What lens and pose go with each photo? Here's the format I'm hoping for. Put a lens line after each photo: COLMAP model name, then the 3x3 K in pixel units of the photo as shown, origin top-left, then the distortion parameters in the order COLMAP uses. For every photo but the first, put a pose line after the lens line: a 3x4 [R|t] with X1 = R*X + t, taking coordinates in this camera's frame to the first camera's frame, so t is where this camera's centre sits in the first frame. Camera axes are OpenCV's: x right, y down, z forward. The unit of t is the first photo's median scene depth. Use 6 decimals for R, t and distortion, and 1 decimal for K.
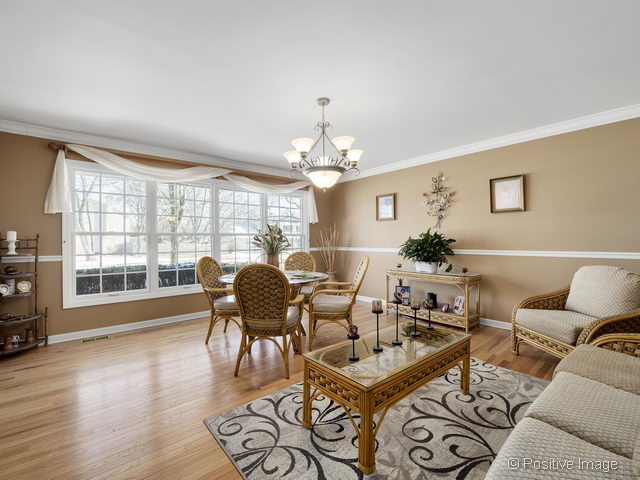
lens RADIAL K [[275.9, 0, 332.9], [0, 275.9, 242.7], [0, 0, 1]] dist [-0.001809, -0.000342]
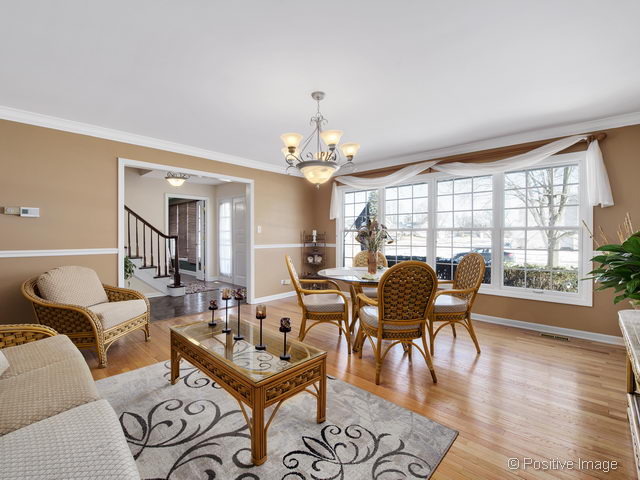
lens RADIAL K [[292.6, 0, 320.0], [0, 292.6, 240.0], [0, 0, 1]] dist [0.001898, 0.000082]
pose [[0.096366, 0.021252, -0.995119, 0.843800], [-0.013017, 0.999713, 0.020089, -0.014086], [0.995261, 0.011018, 0.096615, 0.754982]]
